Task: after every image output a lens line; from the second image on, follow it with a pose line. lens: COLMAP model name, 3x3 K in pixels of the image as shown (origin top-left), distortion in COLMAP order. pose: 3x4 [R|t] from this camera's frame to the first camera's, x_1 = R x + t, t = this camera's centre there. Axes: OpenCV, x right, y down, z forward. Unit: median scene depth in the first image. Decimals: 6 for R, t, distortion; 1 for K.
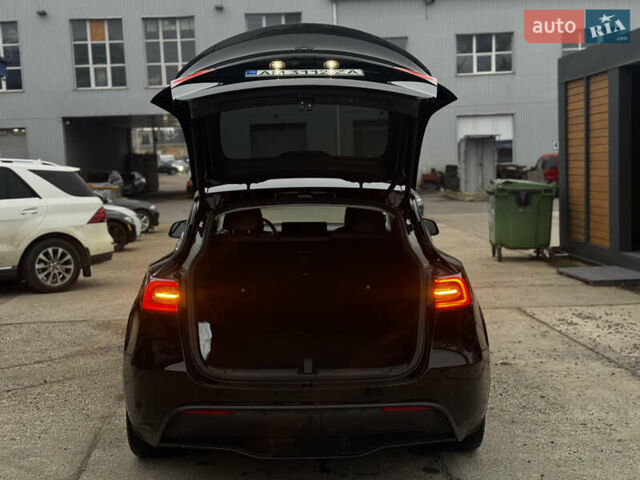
lens RADIAL K [[895.4, 0, 320.0], [0, 895.4, 240.0], [0, 0, 1]] dist [0.168517, -0.319433]
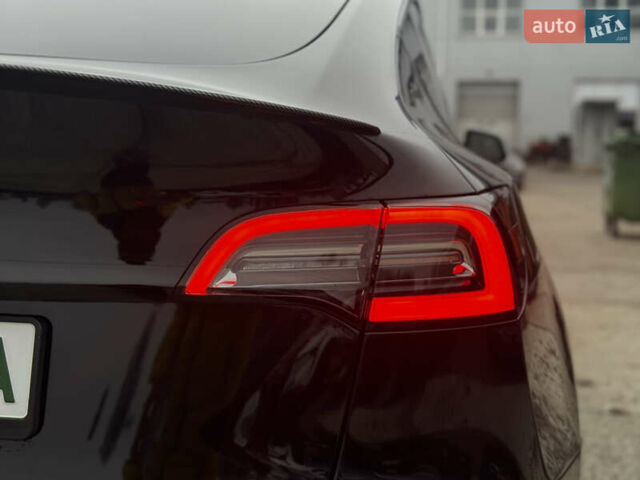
lens RADIAL K [[895.4, 0, 320.0], [0, 895.4, 240.0], [0, 0, 1]] dist [0.168517, -0.319433]
pose [[0.991627, 0.060530, -0.114070, 0.052799], [-0.056883, 0.997769, 0.034958, 0.016572], [0.115931, -0.028176, 0.992858, 0.276541]]
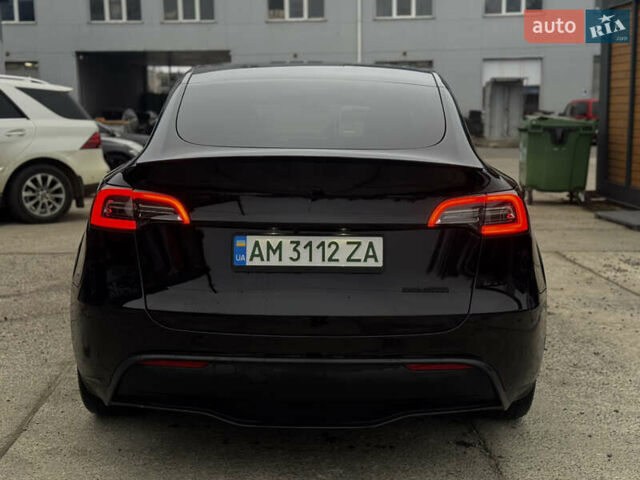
lens RADIAL K [[895.4, 0, 320.0], [0, 895.4, 240.0], [0, 0, 1]] dist [0.168517, -0.319433]
pose [[0.999501, 0.025602, -0.018480, 0.003310], [-0.024492, 0.998017, 0.057984, 0.014920], [0.019927, -0.057502, 0.998146, 0.092969]]
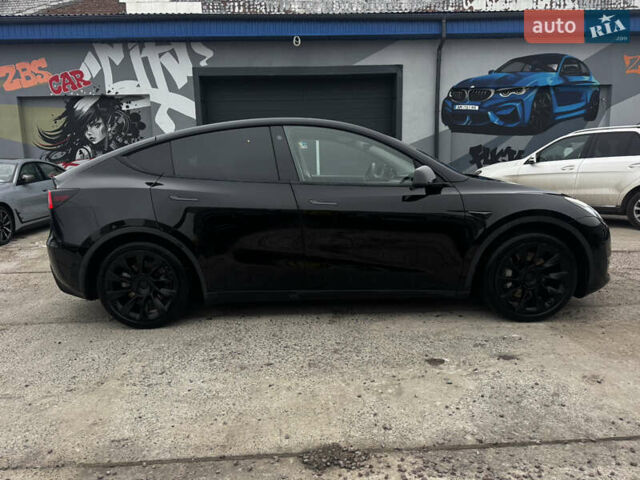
lens RADIAL K [[444.5, 0, 321.8], [0, 444.5, 251.6], [0, 0, 1]] dist [0.023513, -0.029129]
pose [[-0.021308, 0.210881, -0.977279, 0.350937], [-0.059400, 0.975508, 0.211794, -0.019611], [0.998007, 0.062563, -0.008260, 0.558221]]
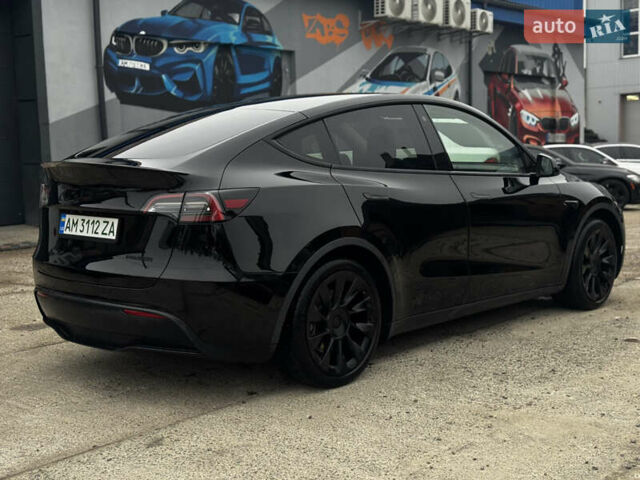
lens RADIAL K [[895.4, 0, 320.0], [0, 895.4, 240.0], [0, 0, 1]] dist [0.168517, -0.319433]
pose [[0.724328, 0.080390, -0.684753, 0.342644], [-0.058157, 0.996763, 0.055503, 0.011652], [0.686999, -0.000379, 0.726658, 0.137890]]
